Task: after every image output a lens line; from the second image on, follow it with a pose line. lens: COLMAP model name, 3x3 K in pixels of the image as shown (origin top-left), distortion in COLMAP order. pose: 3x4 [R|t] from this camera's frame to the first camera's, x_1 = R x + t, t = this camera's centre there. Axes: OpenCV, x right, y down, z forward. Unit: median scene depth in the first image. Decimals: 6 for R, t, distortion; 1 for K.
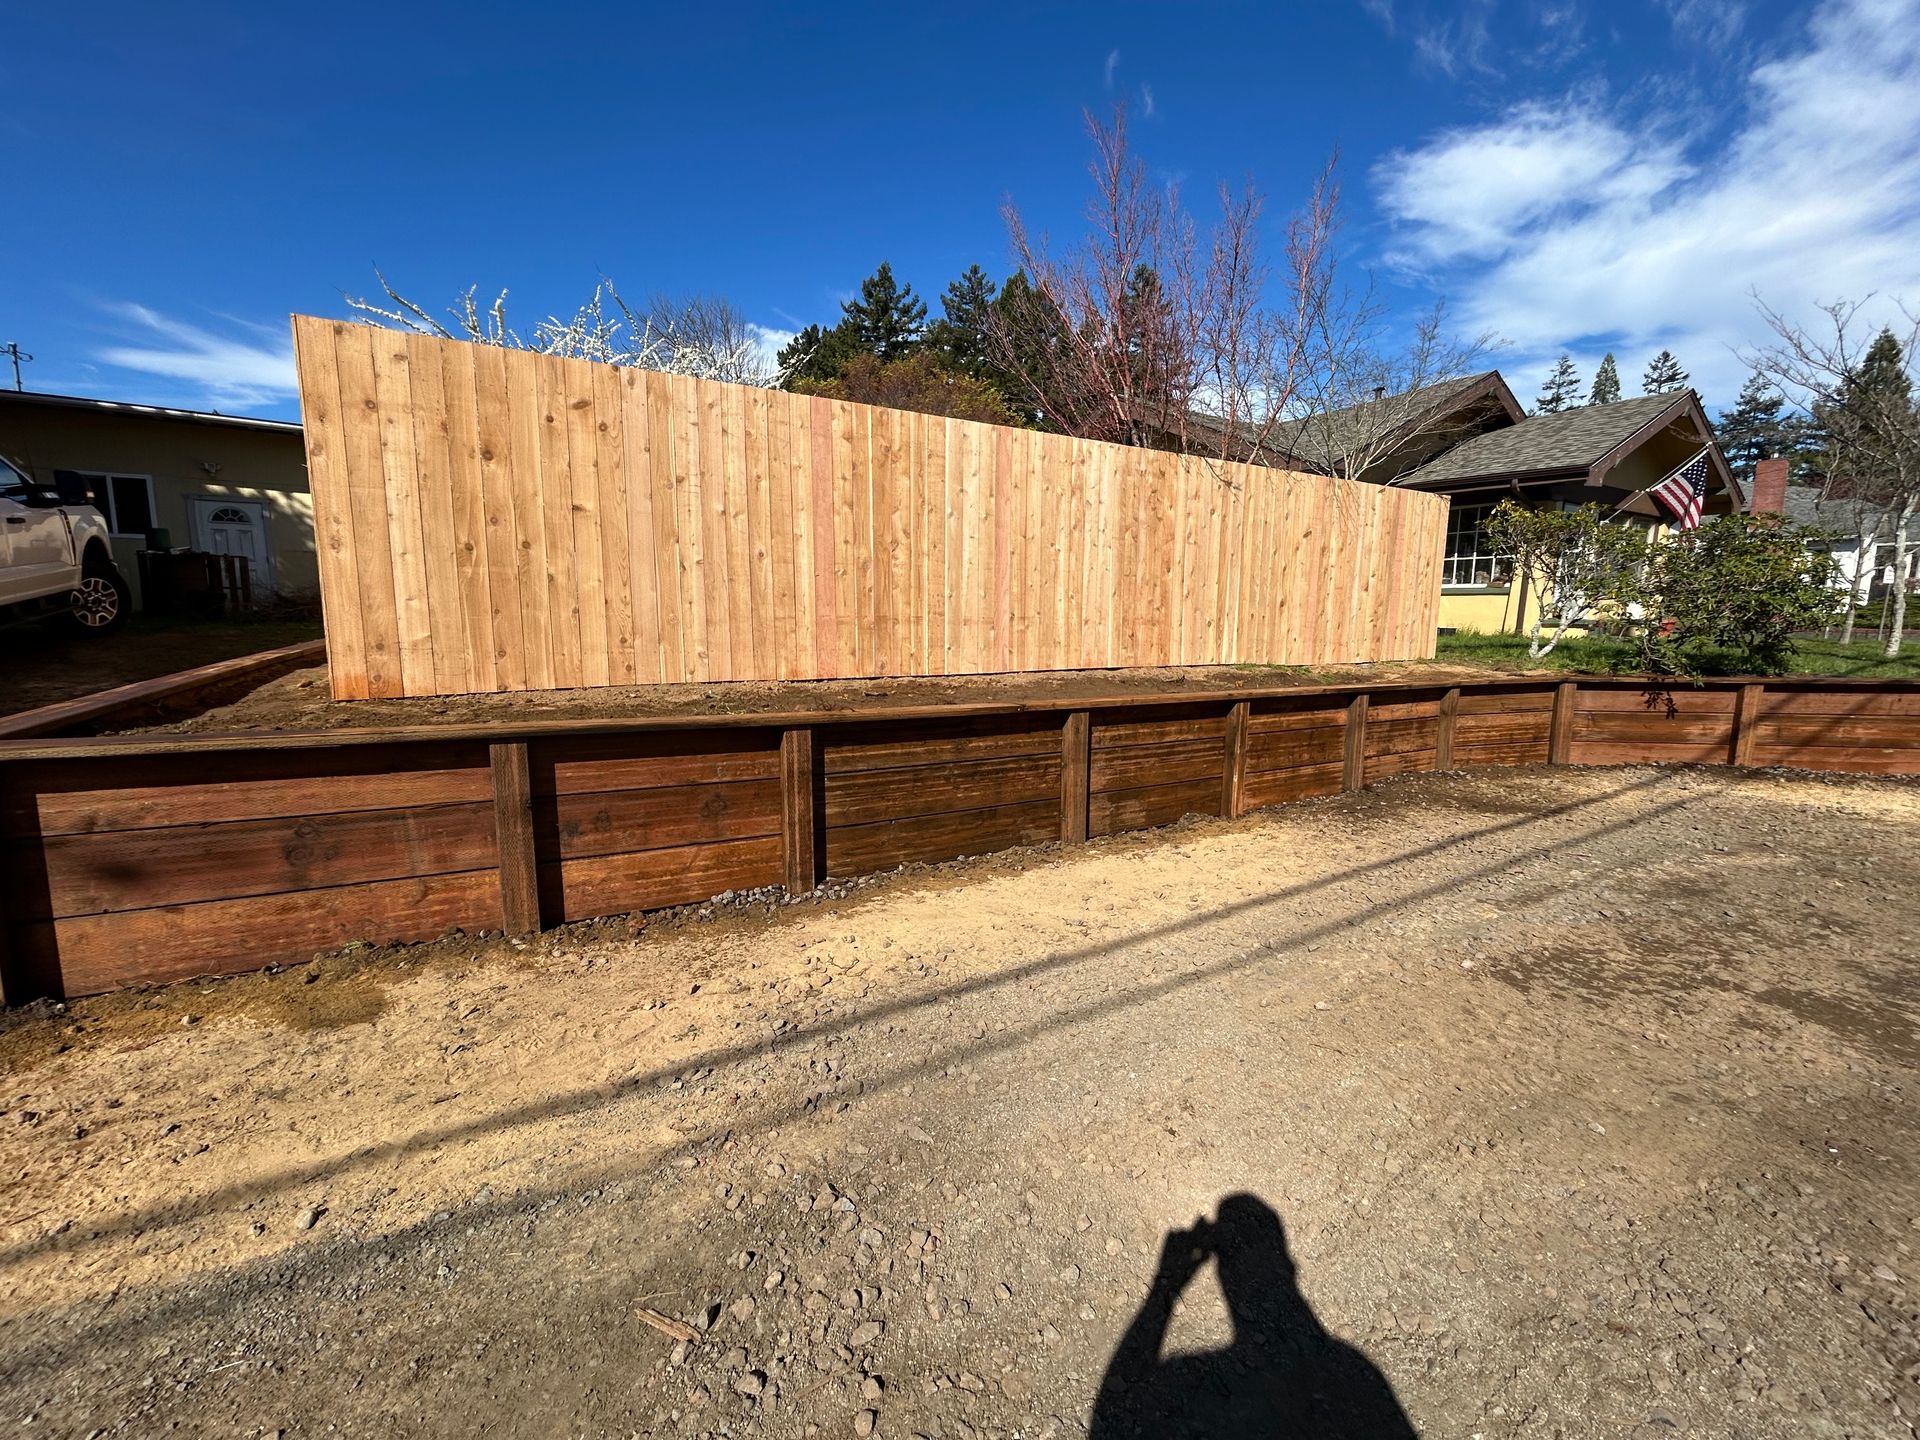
lens RADIAL K [[792.2, 0, 958.9], [0, 792.2, 721.9], [0, 0, 1]] dist [-0.001487, 0.001982]
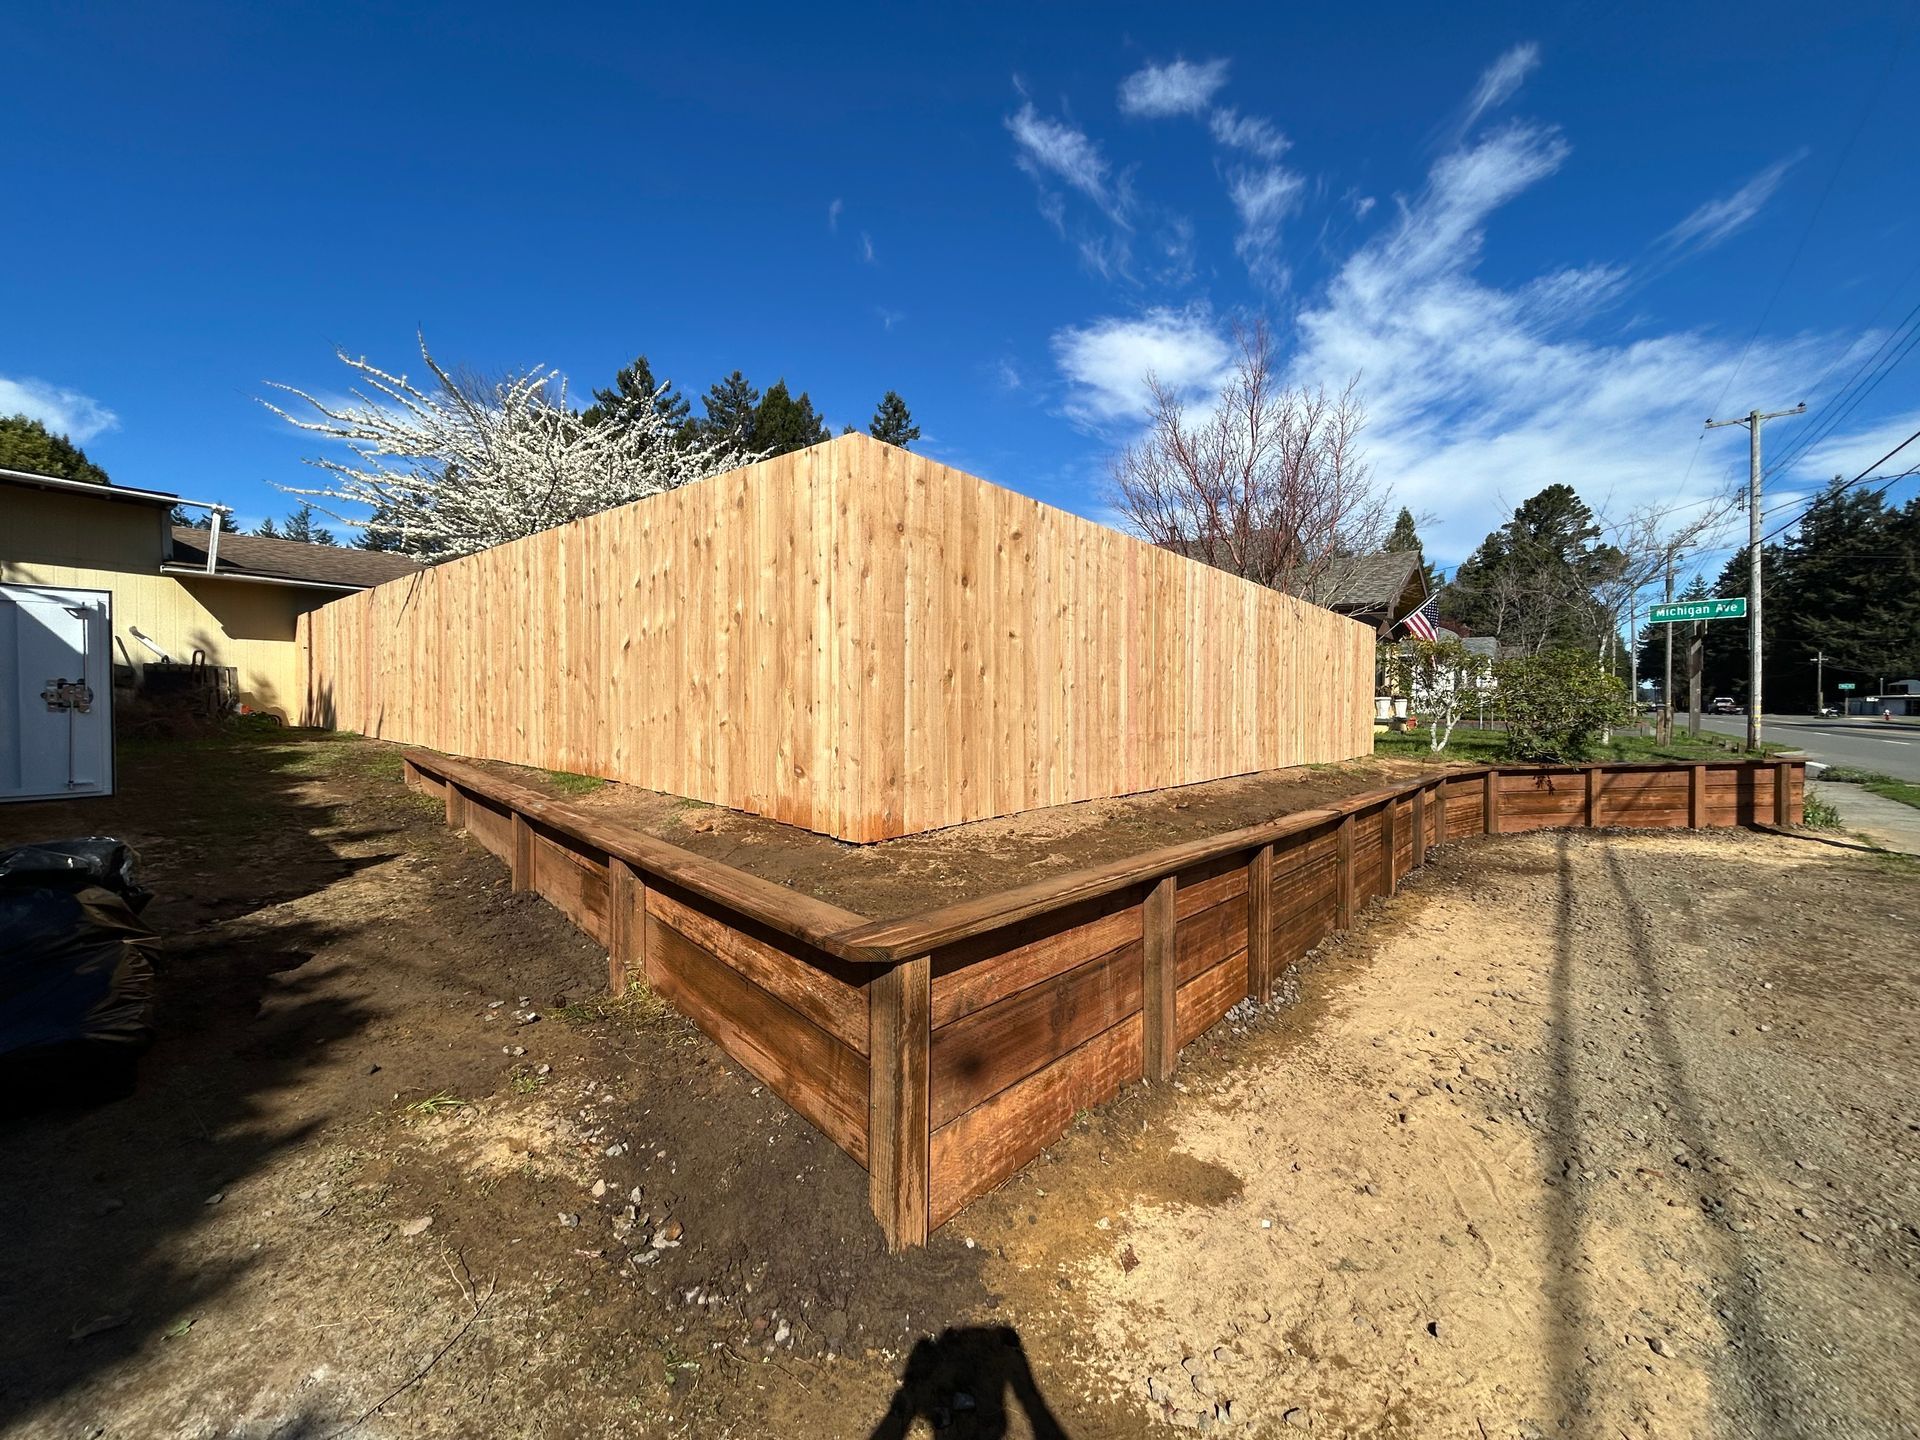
lens RADIAL K [[792.2, 0, 964.0], [0, 792.2, 723.6], [0, 0, 1]] dist [-0.001487, 0.001982]
pose [[0.939139, -0.011378, 0.343349, -0.514272], [0.051206, 0.992923, -0.107156, -0.032023], [-0.339700, 0.118216, 0.933075, 0.060183]]
